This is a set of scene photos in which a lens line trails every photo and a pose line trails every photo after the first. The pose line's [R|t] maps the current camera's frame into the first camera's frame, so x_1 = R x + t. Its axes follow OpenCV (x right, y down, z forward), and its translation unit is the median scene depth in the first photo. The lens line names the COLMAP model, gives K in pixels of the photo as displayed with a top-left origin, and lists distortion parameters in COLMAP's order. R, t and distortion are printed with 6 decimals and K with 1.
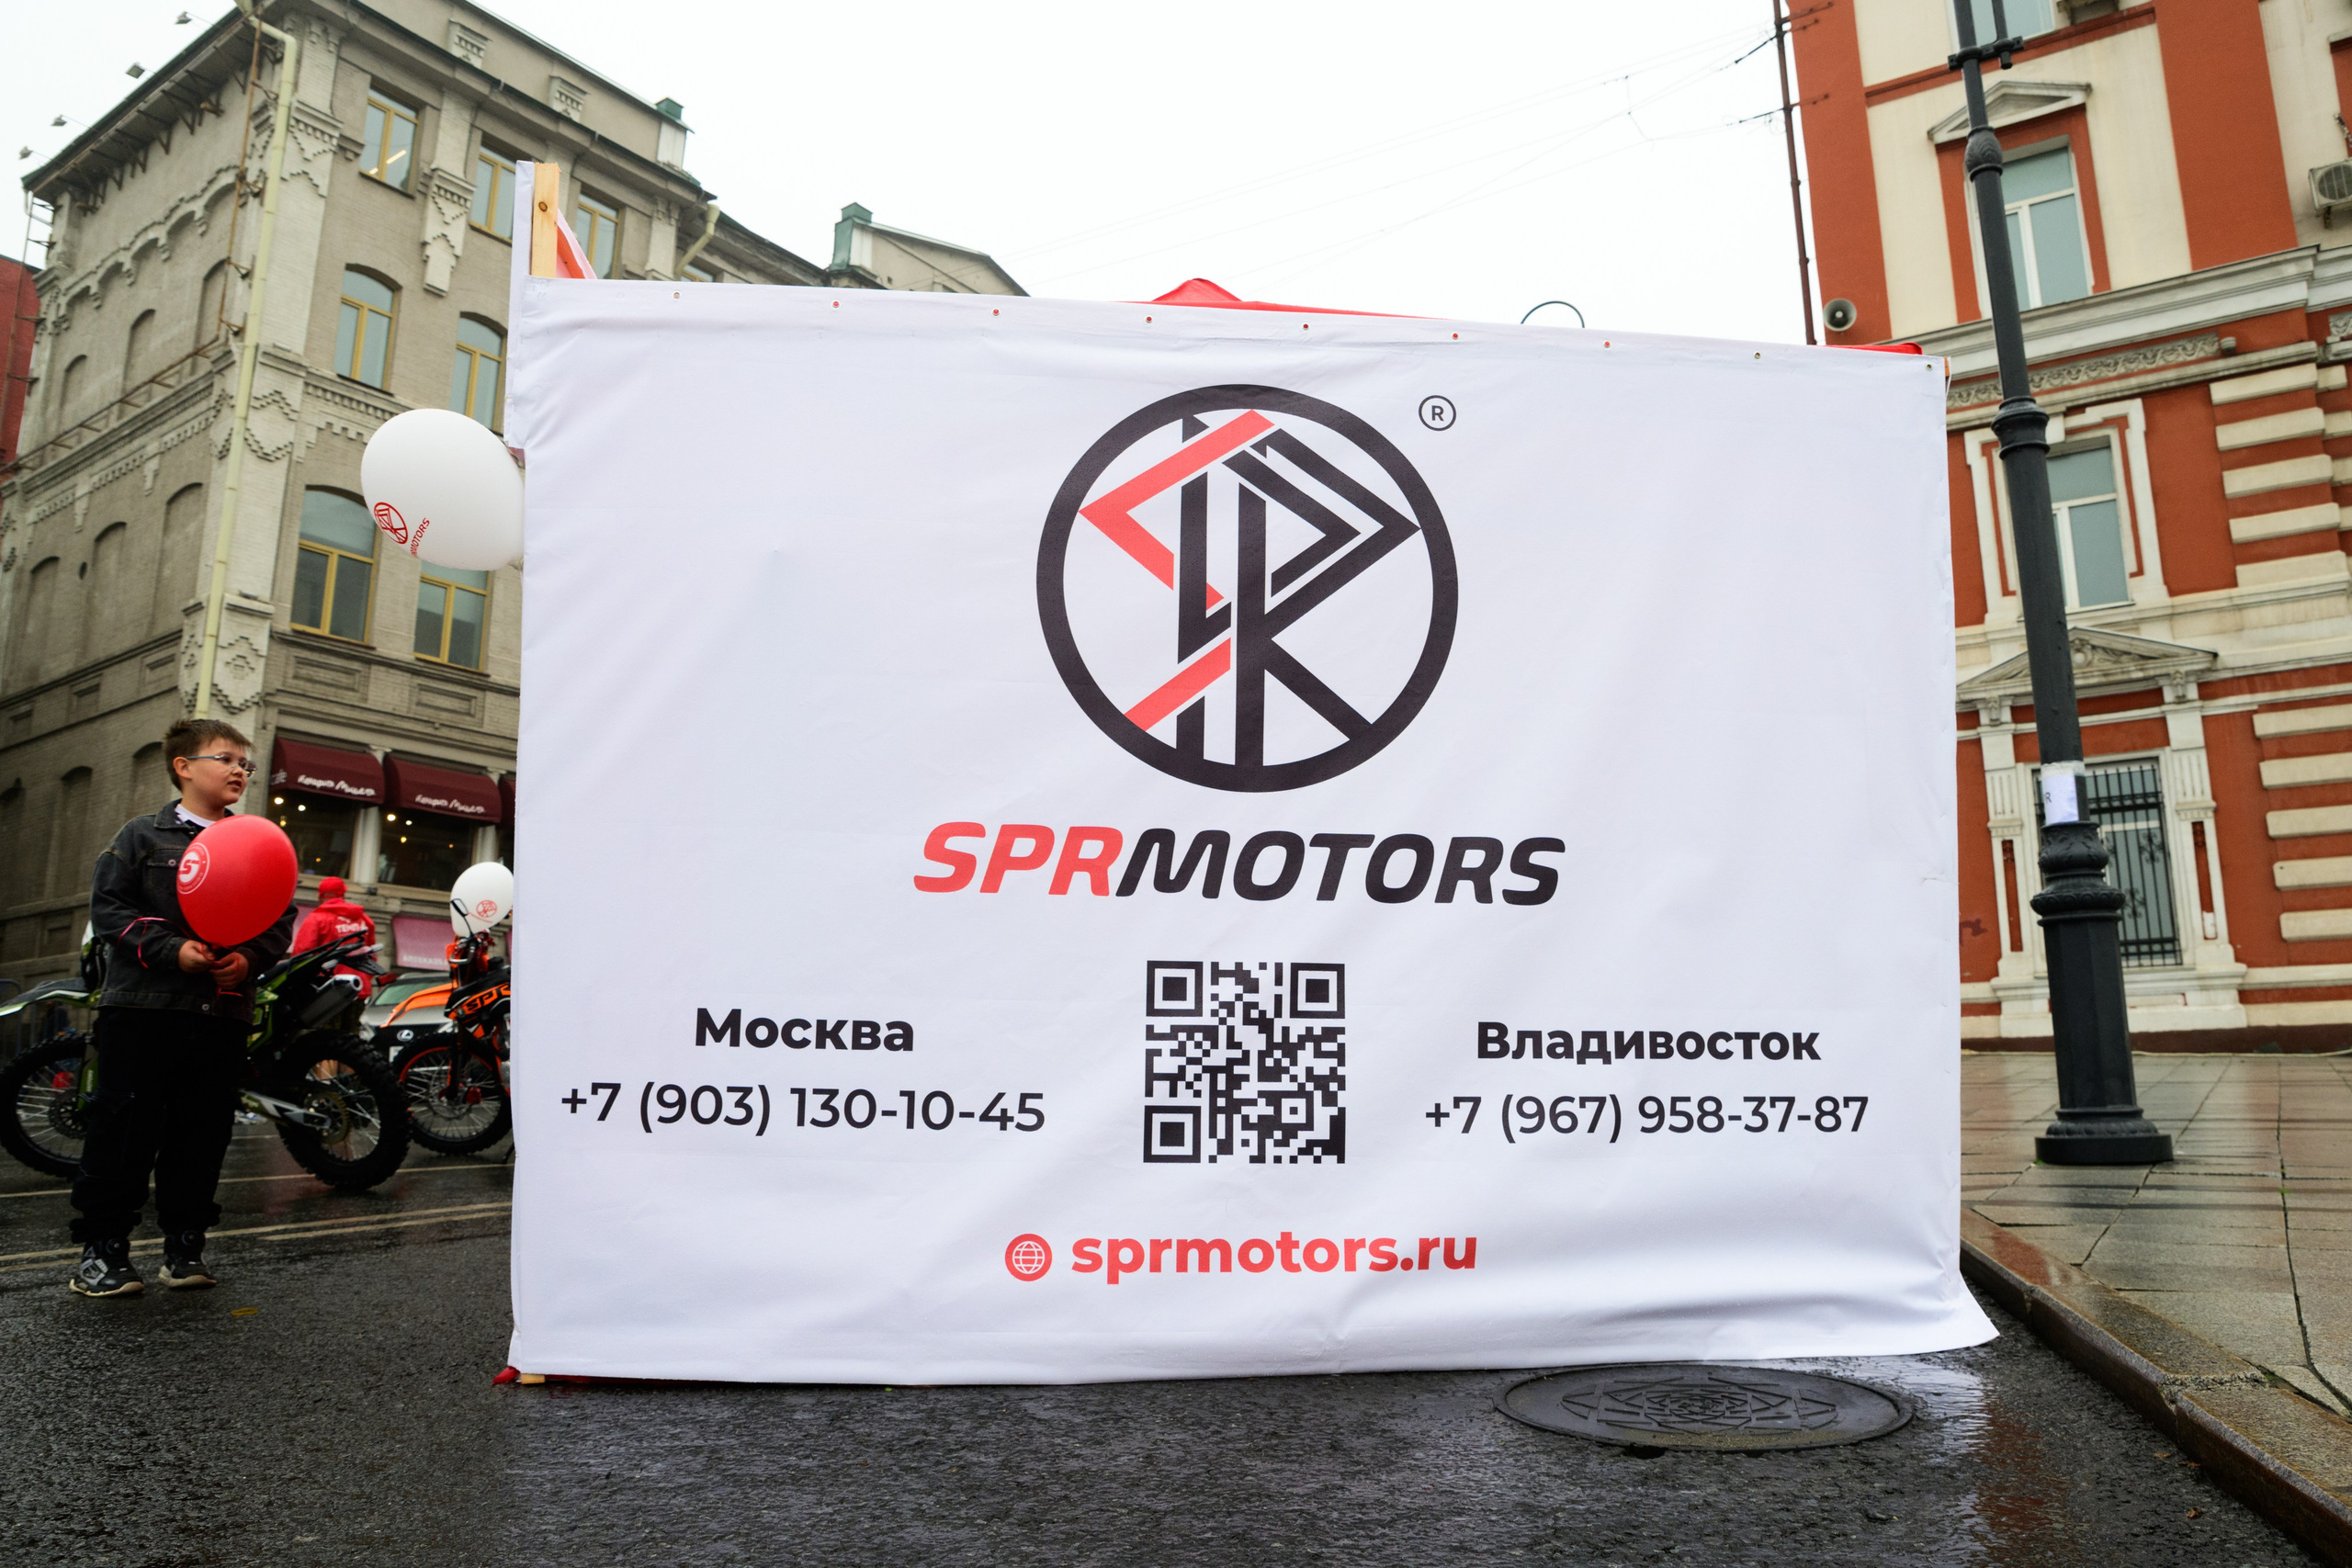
lens RADIAL K [[1658.7, 0, 1213.4], [0, 1658.7, 797.7], [0, 0, 1]] dist [-0.136521, 0.090019]
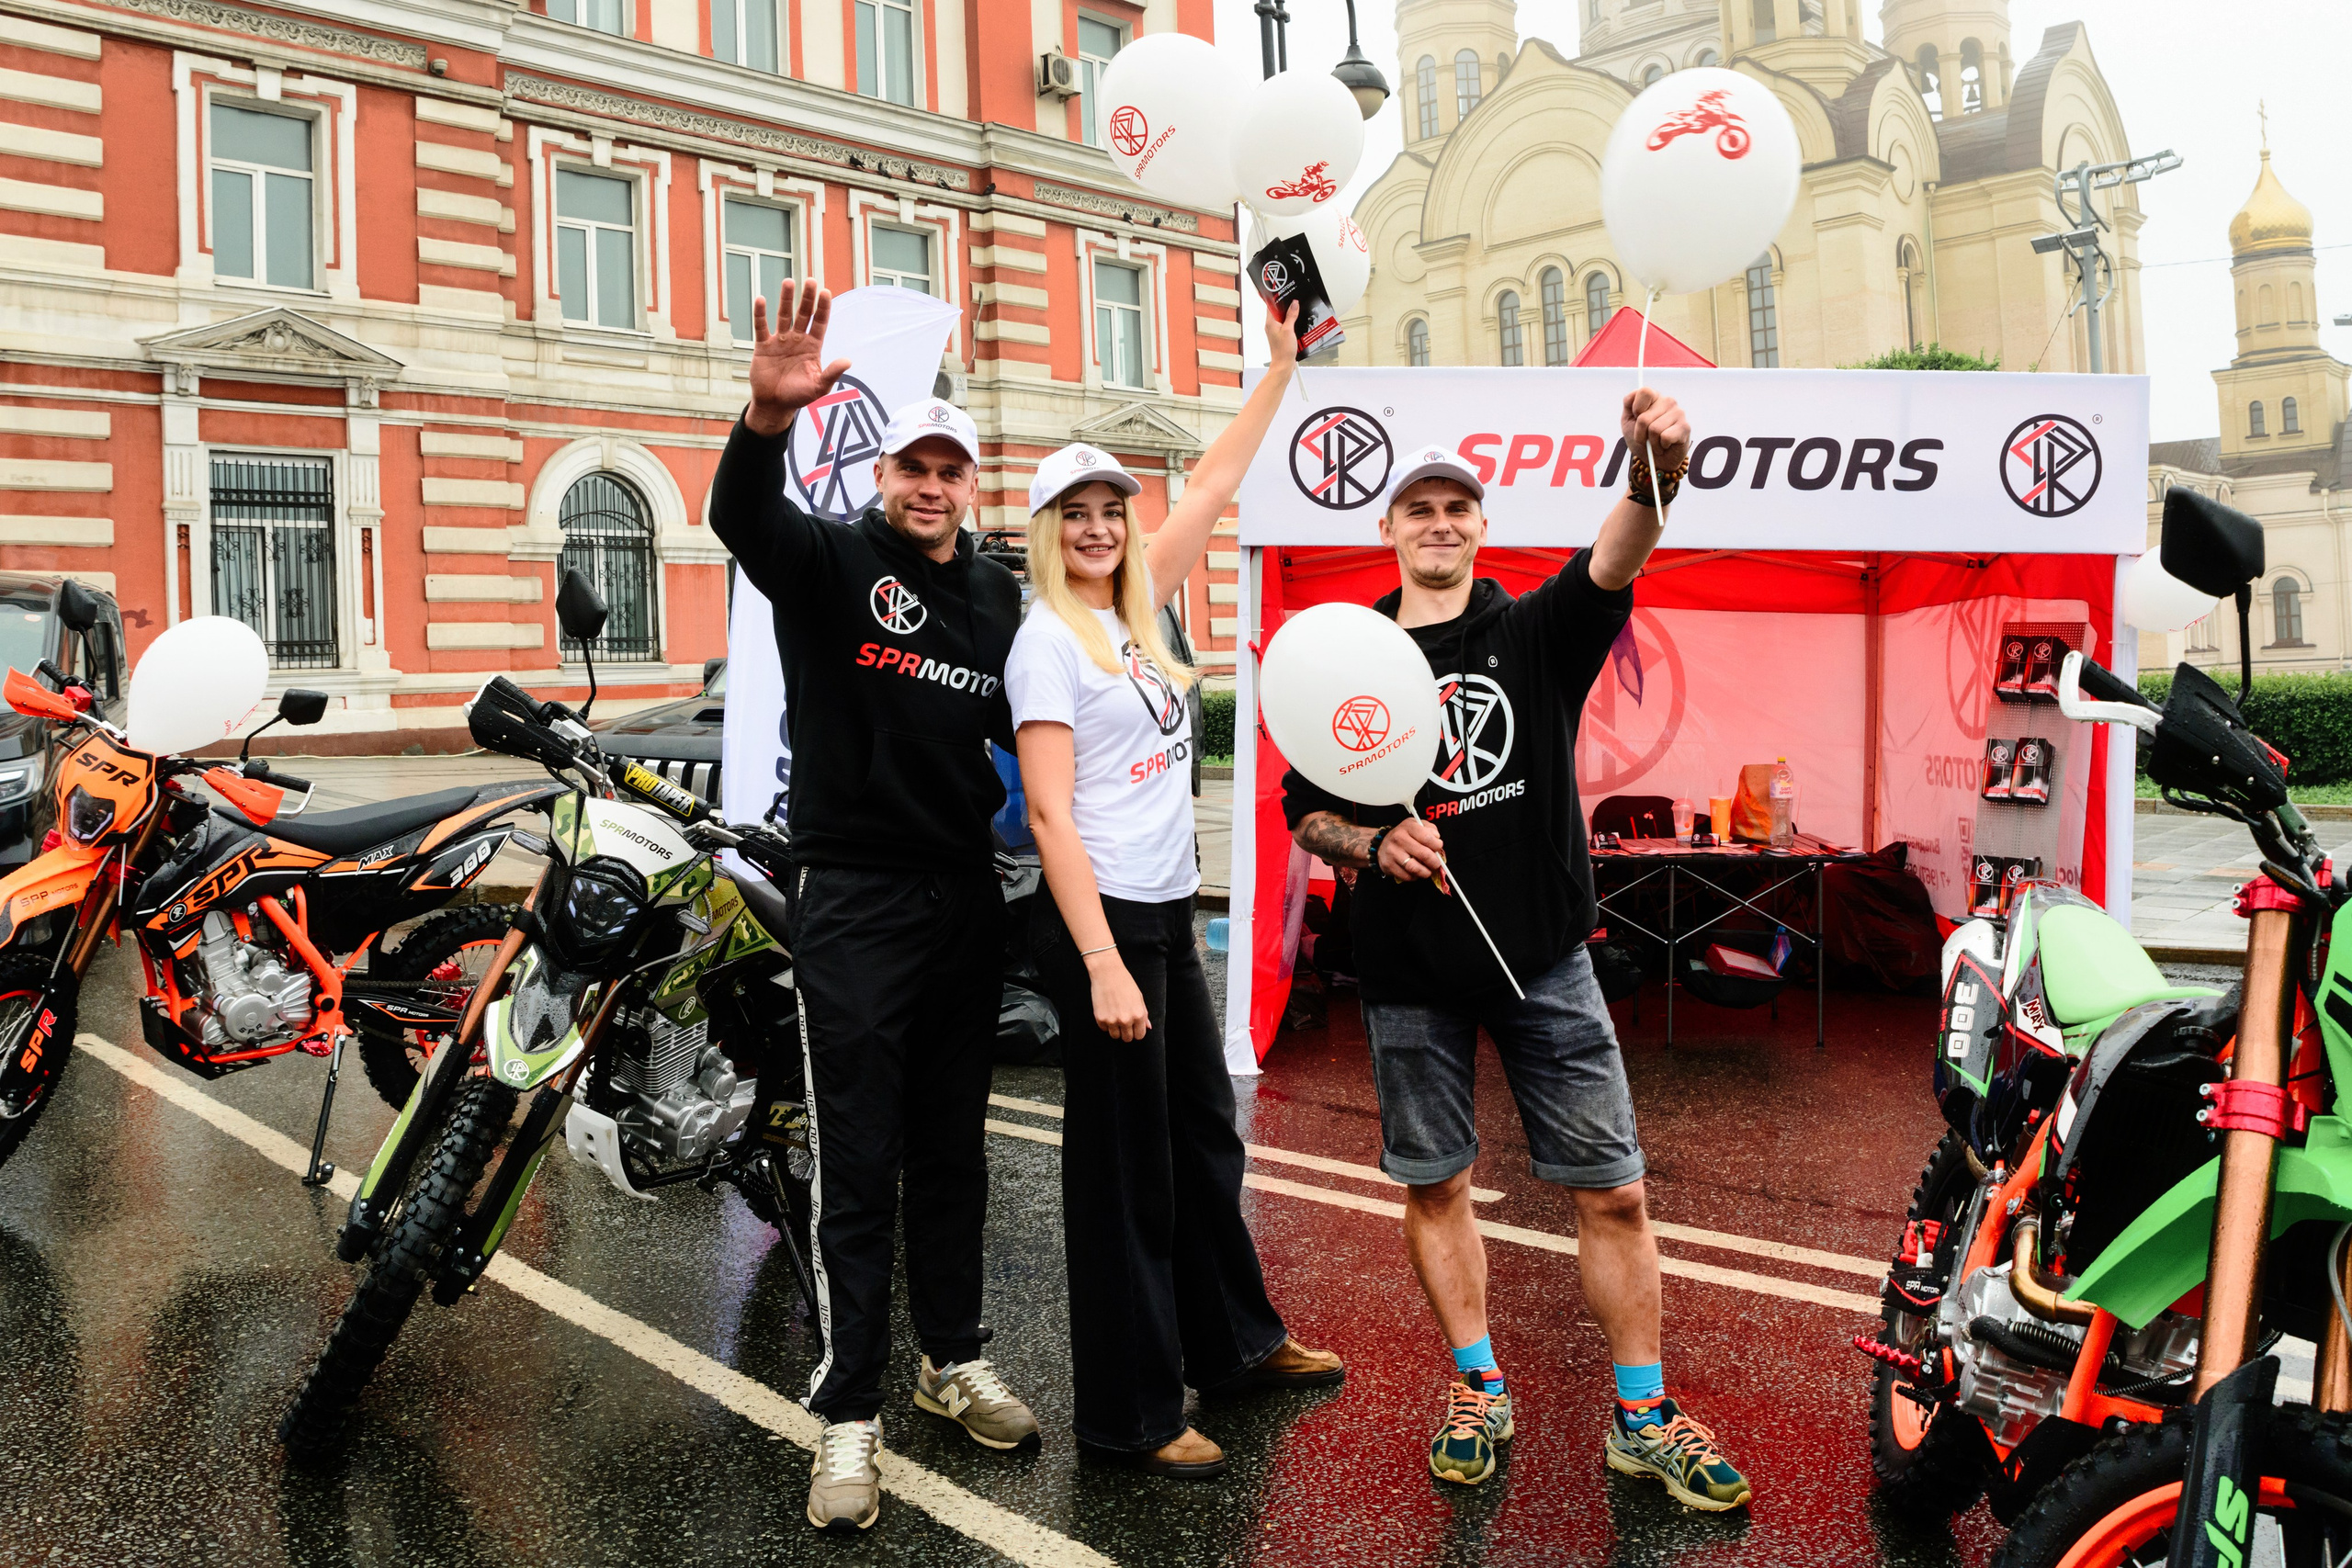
lens RADIAL K [[1880.9, 0, 1195.8], [0, 1880.9, 655.0], [0, 0, 1]] dist [-0.141225, 0.104800]
pose [[0.169362, 0.011964, 0.985481, -0.379536], [-0.148237, 0.988860, 0.013470, 0.000871], [-0.974342, -0.148366, 0.169249, 0.240322]]
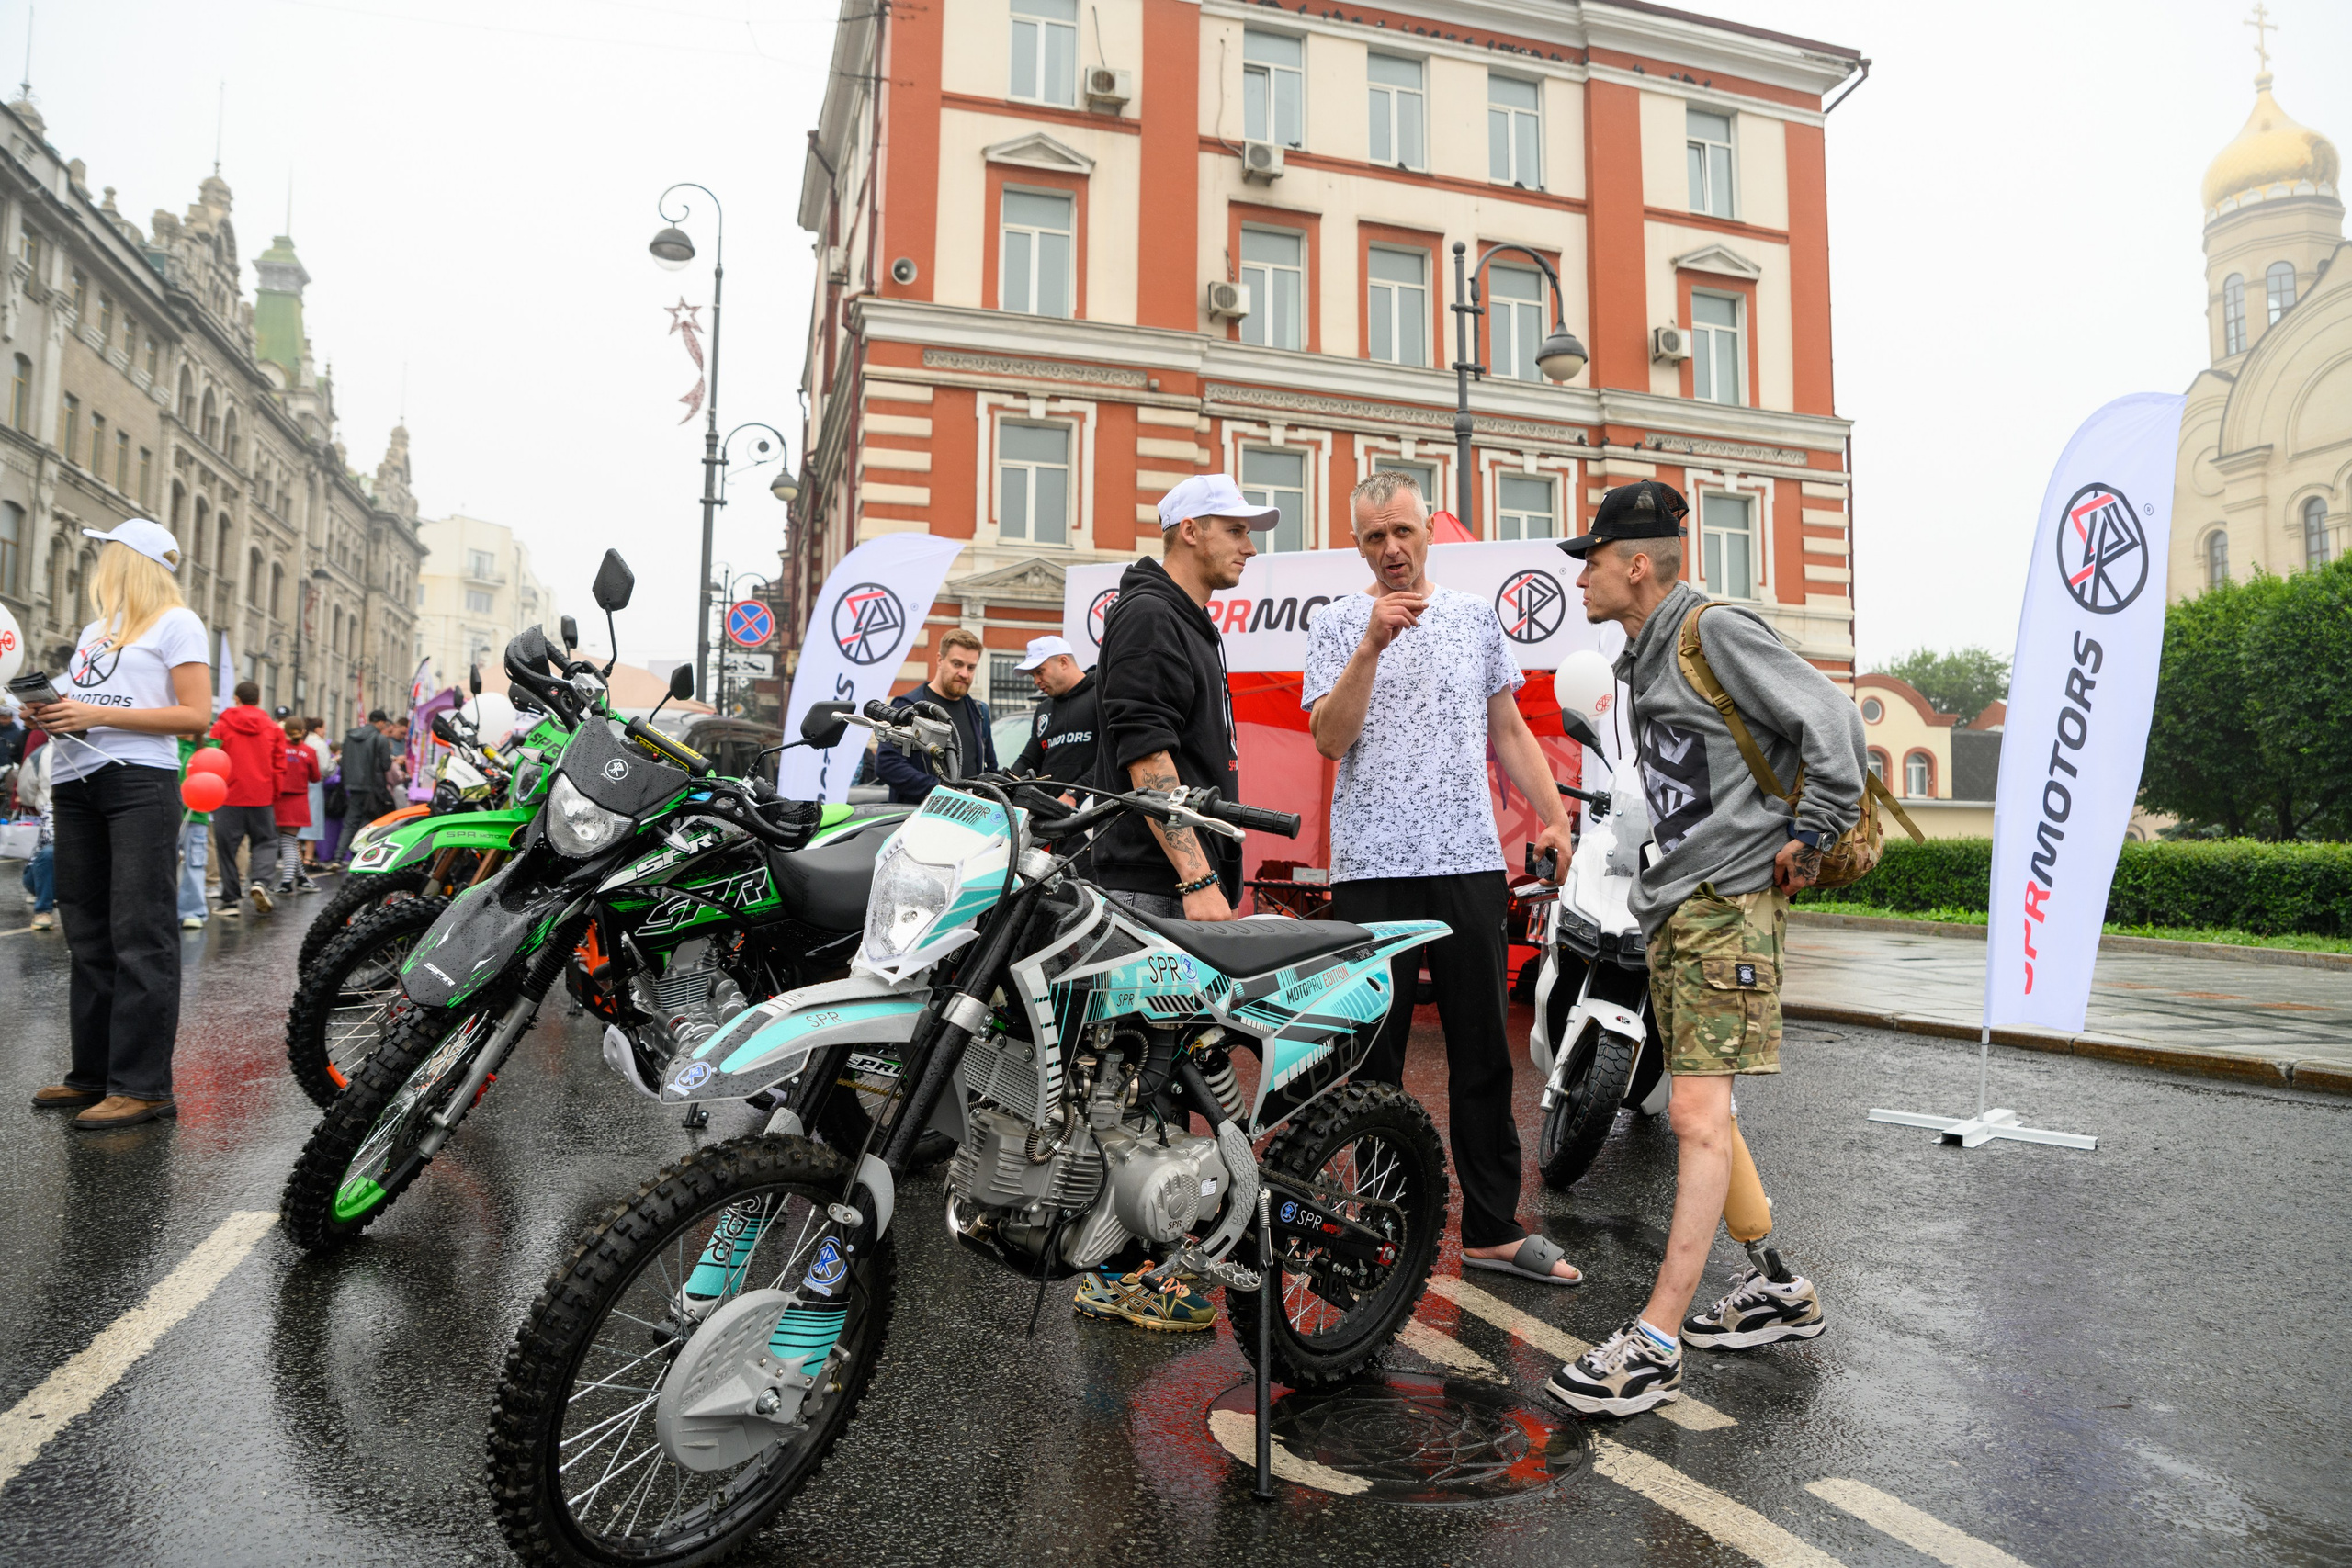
lens RADIAL K [[1591.1, 0, 1188.9], [0, 1591.1, 779.1], [0, 0, 1]] dist [-0.137492, 0.095636]
pose [[0.637635, 0.058646, 0.768103, -0.381123], [-0.160041, 0.985427, 0.057619, -0.015542], [-0.753530, -0.159668, 0.637729, -0.004636]]
